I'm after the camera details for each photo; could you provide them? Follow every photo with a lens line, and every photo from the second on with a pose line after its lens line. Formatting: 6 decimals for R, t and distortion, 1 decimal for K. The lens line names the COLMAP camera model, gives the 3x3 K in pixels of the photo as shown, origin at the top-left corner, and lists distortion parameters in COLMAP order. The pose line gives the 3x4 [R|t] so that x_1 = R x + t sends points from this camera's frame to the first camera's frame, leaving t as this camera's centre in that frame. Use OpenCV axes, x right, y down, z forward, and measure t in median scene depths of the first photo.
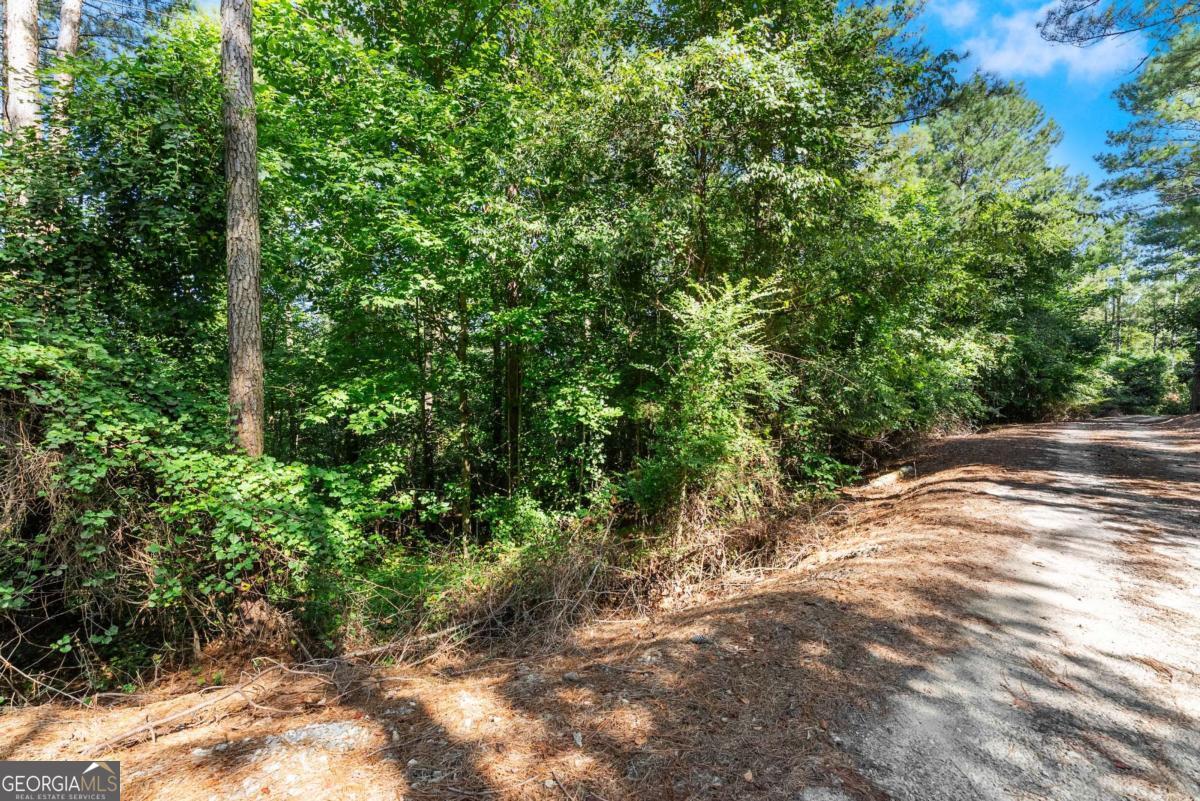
lens RADIAL K [[481.8, 0, 599.8], [0, 481.8, 400.5], [0, 0, 1]] dist [-0.002315, -0.000128]
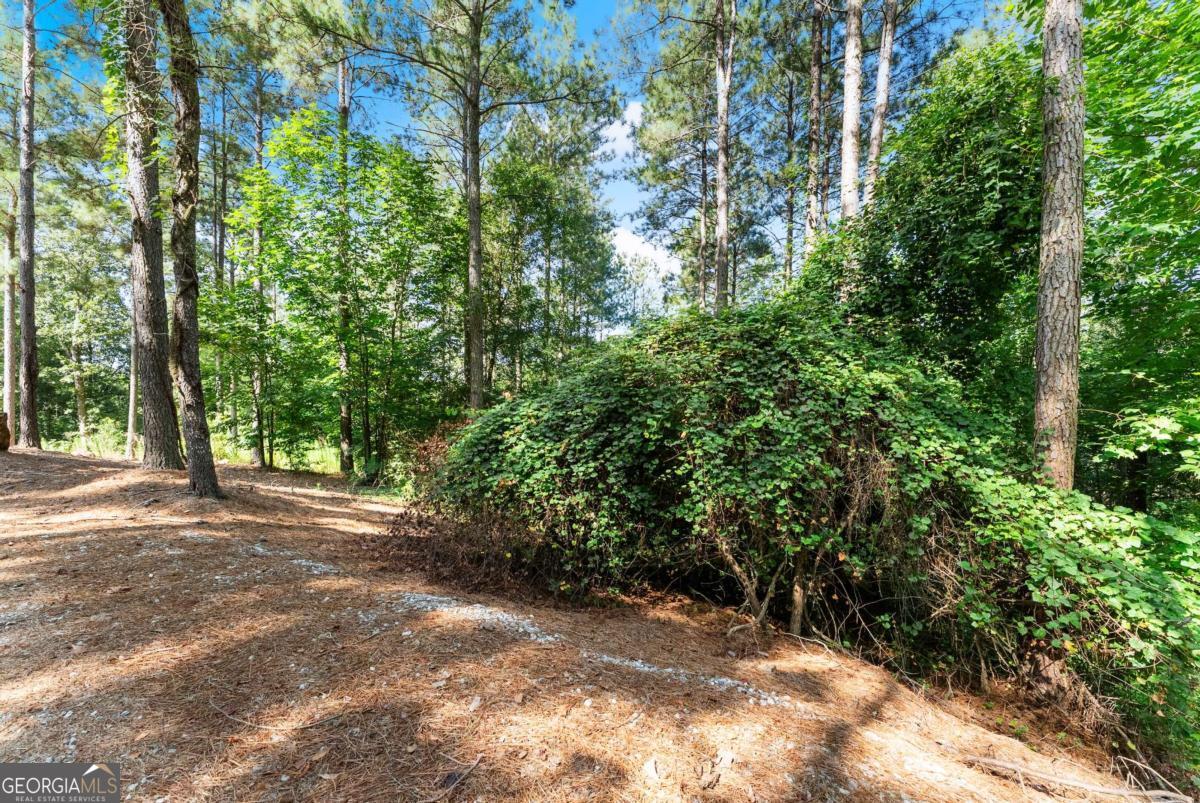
lens RADIAL K [[481.8, 0, 599.7], [0, 481.8, 399.5], [0, 0, 1]] dist [-0.002315, -0.000128]
pose [[0.298070, 0.005113, -0.954530, -0.169541], [-0.046532, 0.998875, -0.009181, 0.000698], [0.953409, 0.047153, 0.297973, -0.056421]]
